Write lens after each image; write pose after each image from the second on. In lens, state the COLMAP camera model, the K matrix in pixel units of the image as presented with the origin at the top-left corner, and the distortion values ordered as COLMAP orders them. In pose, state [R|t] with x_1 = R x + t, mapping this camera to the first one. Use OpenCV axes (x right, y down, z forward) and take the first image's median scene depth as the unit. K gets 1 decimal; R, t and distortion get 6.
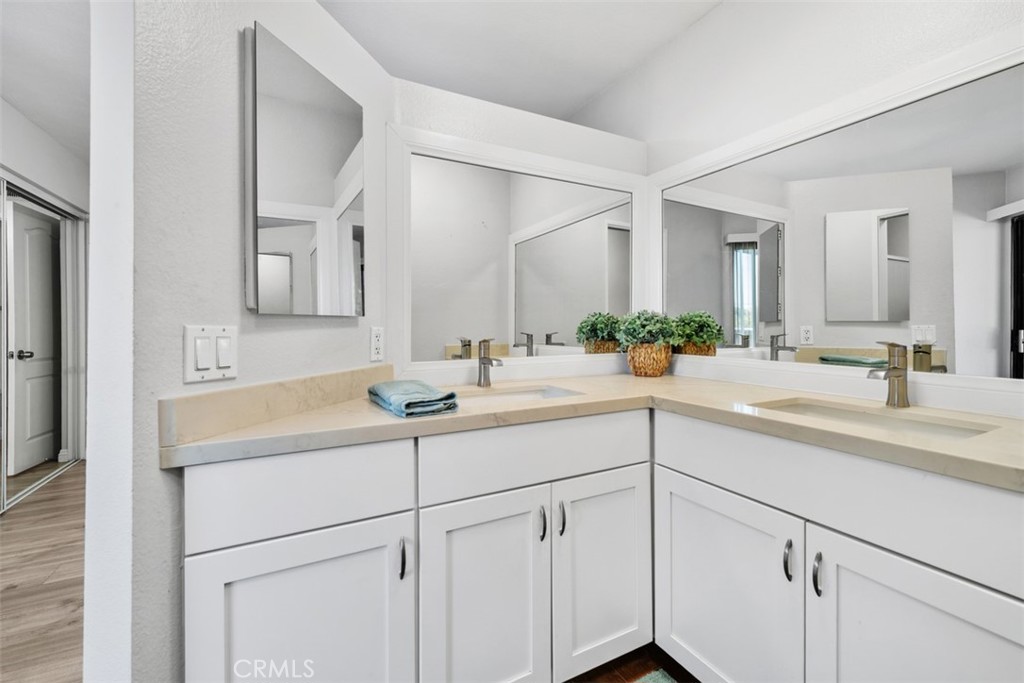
lens RADIAL K [[434.4, 0, 529.9], [0, 434.4, 316.1], [0, 0, 1]] dist [-0.001021, -0.000852]
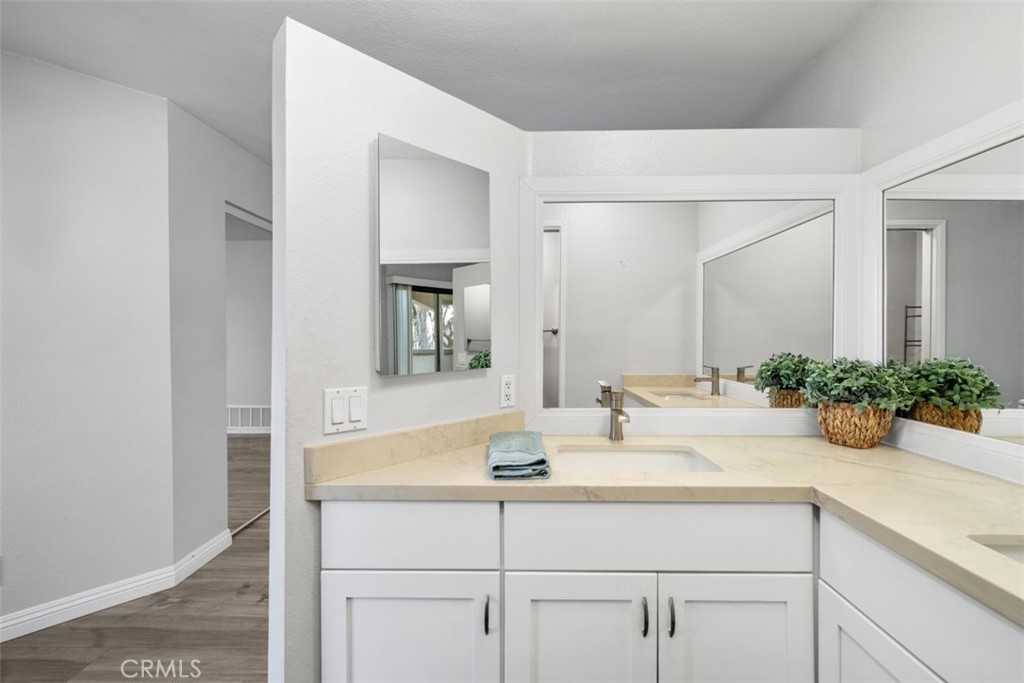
lens RADIAL K [[434.4, 0, 520.7], [0, 434.4, 332.5], [0, 0, 1]] dist [-0.001021, -0.000852]
pose [[0.868792, 0.002243, -0.495171, 0.156219], [0.004667, 0.999908, 0.012718, -0.072051], [0.495155, -0.013360, 0.868702, 0.075229]]
